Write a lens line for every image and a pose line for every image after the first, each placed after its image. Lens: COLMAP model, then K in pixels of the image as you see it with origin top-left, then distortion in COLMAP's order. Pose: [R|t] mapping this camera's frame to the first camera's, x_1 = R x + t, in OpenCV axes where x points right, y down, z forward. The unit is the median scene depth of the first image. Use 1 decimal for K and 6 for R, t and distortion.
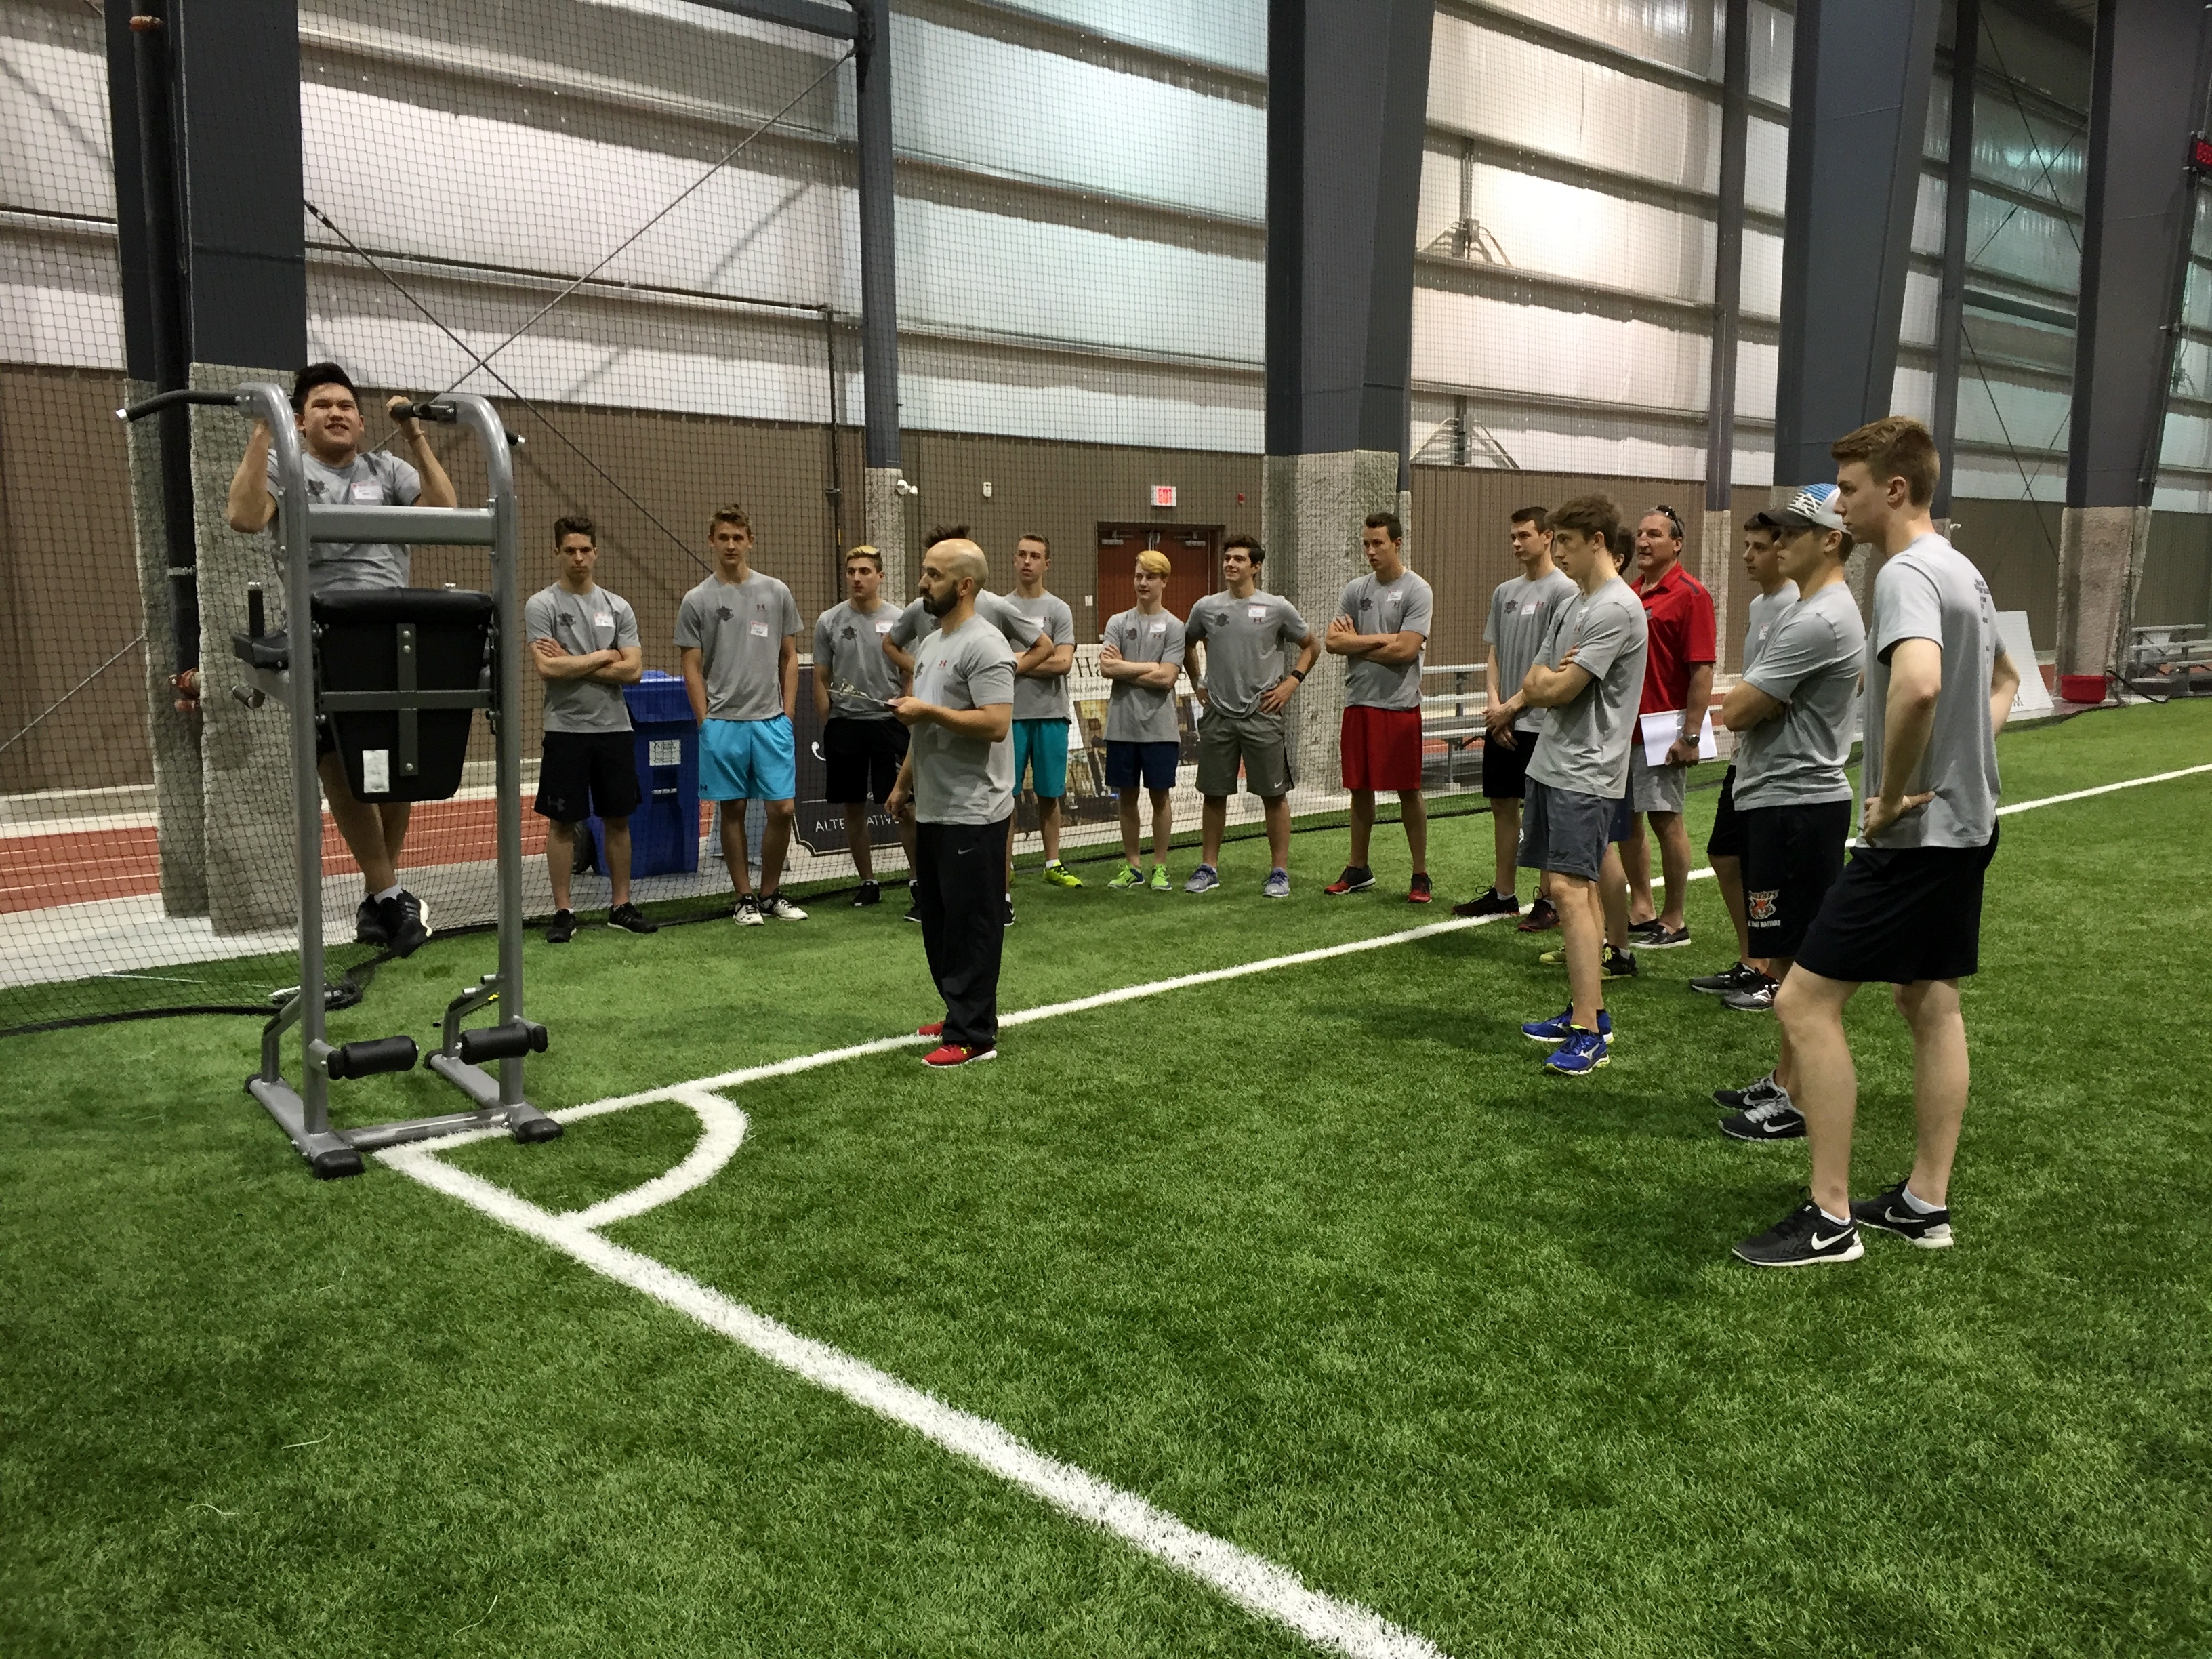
lens RADIAL K [[1863.5, 0, 1106.0], [0, 1863.5, 829.5], [0, 0, 1]] dist [0.030038, -0.047562]
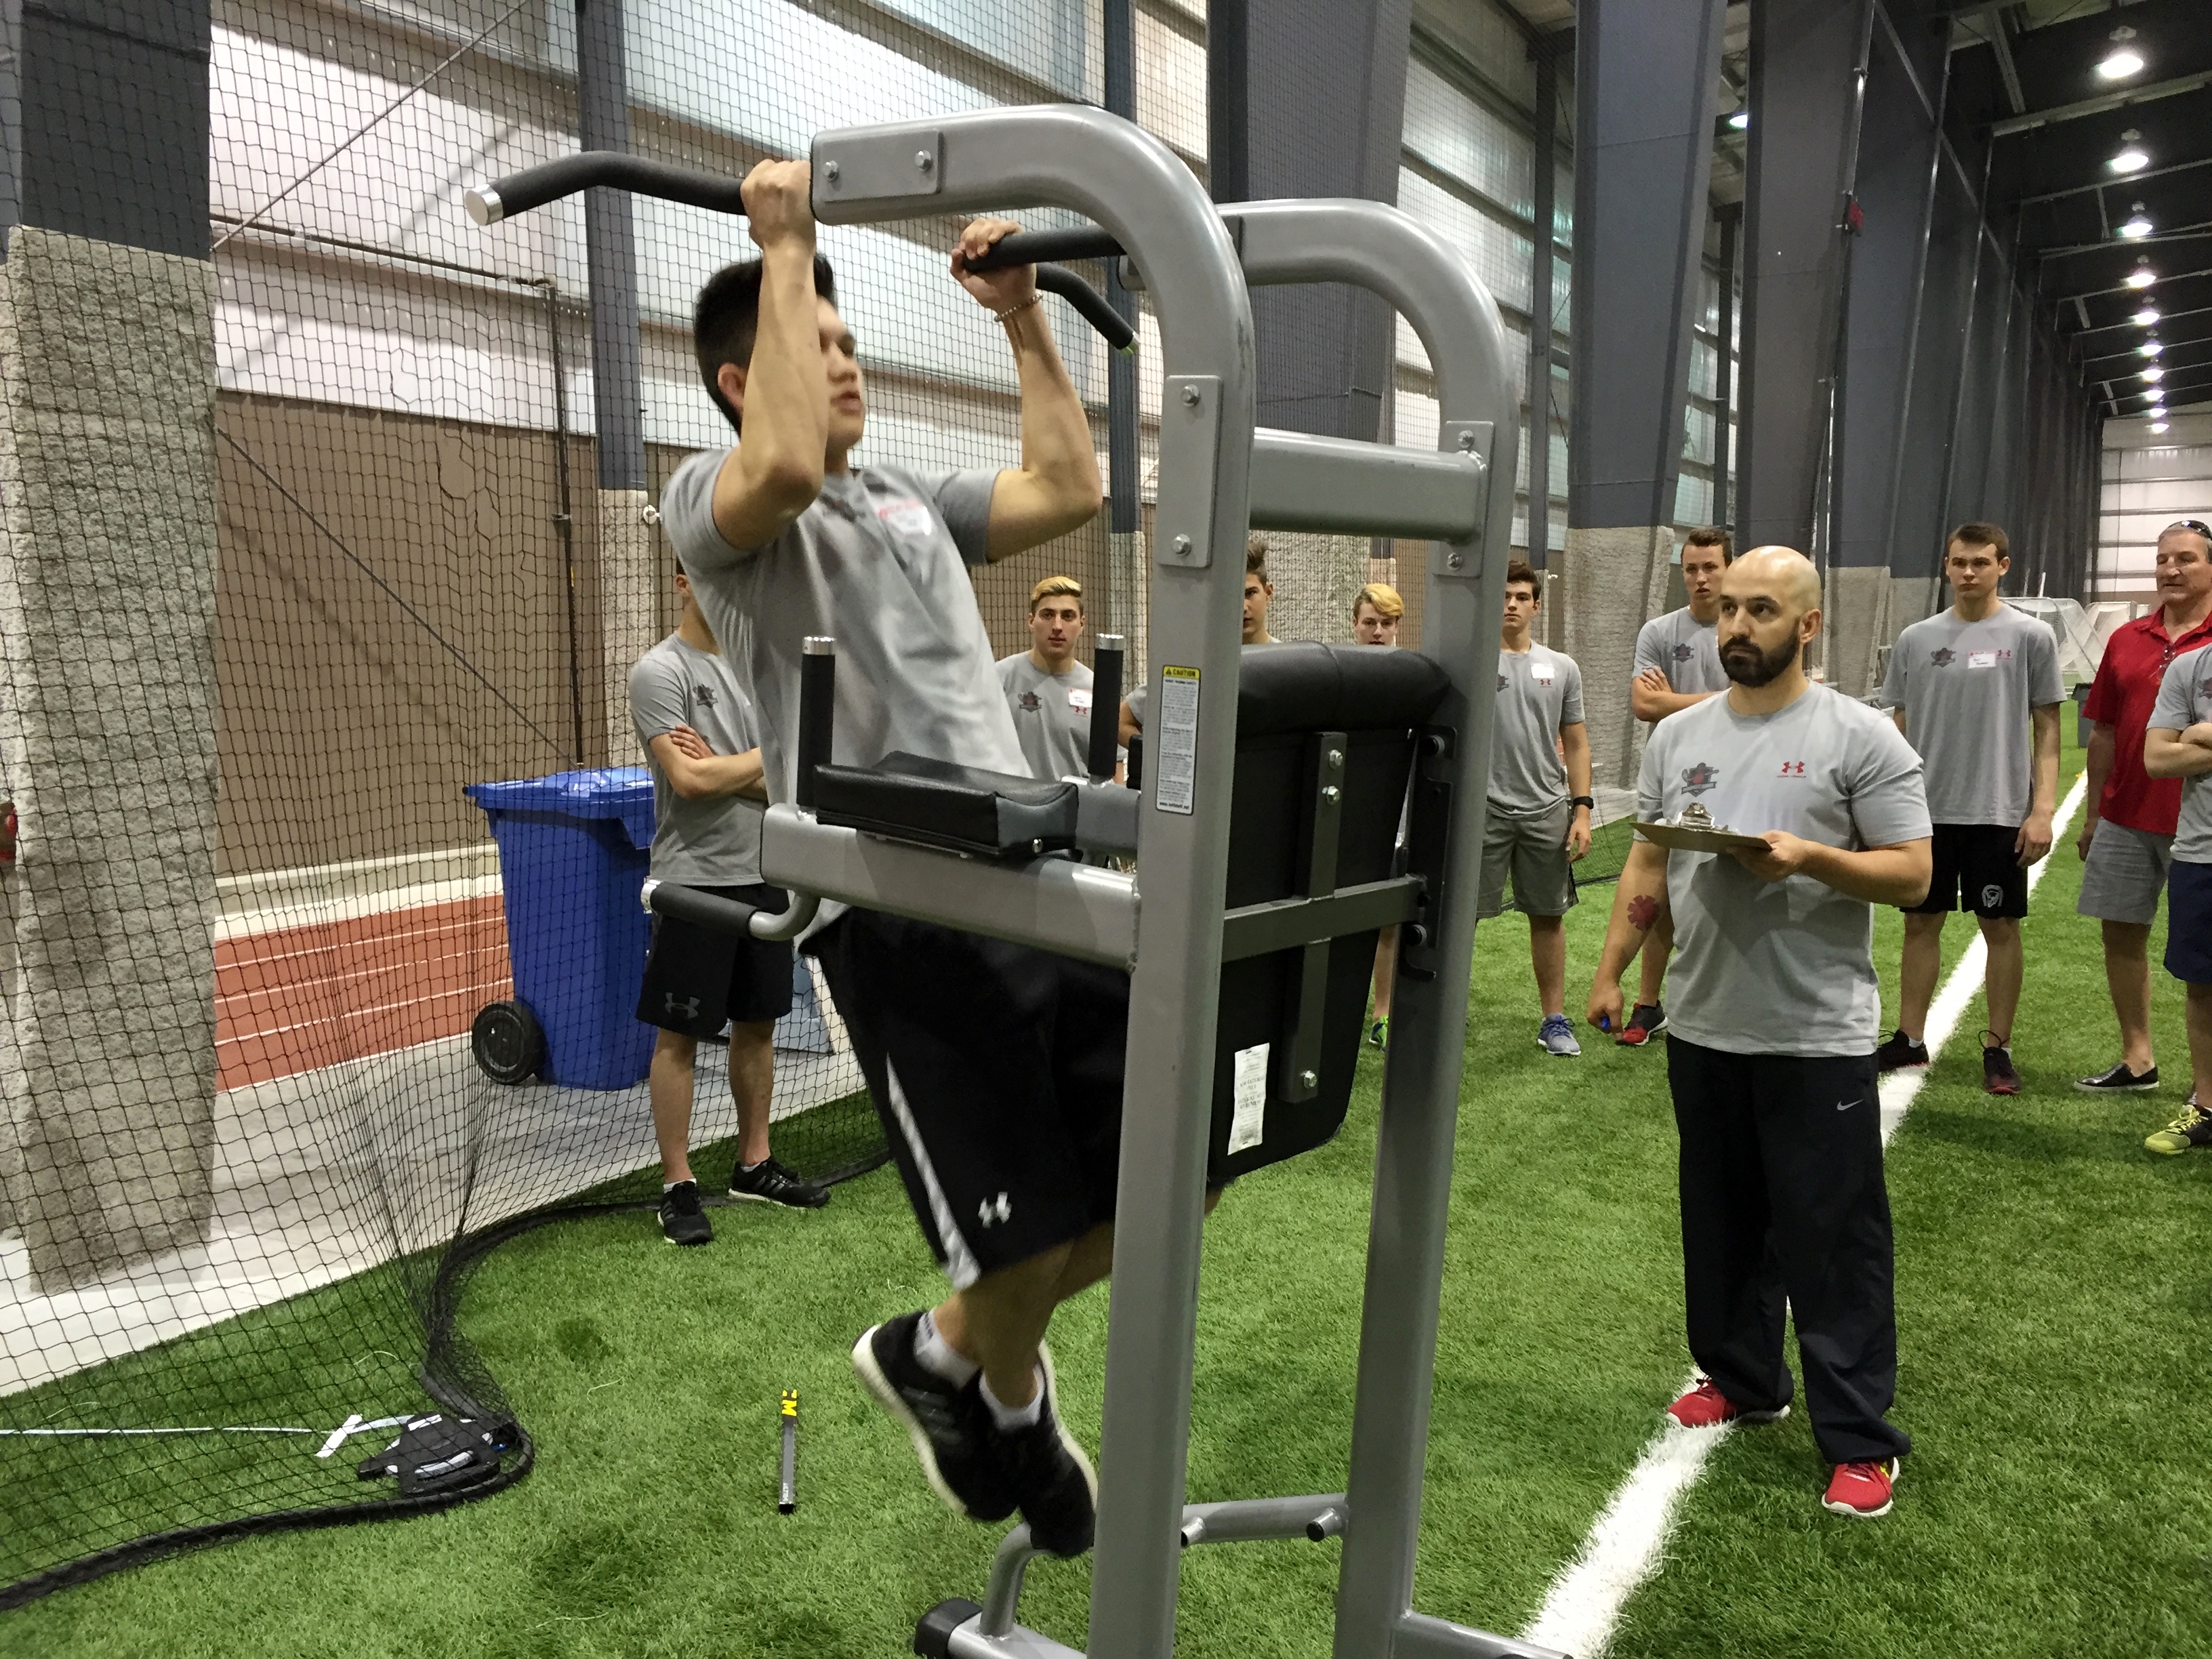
lens RADIAL K [[1863.5, 0, 1106.0], [0, 1863.5, 829.5], [0, 0, 1]] dist [0.030038, -0.047562]
pose [[0.956441, -0.034894, 0.289834, -0.169032], [0.042854, 0.998857, -0.021160, -0.025737], [-0.288765, 0.032658, 0.956843, 0.201079]]
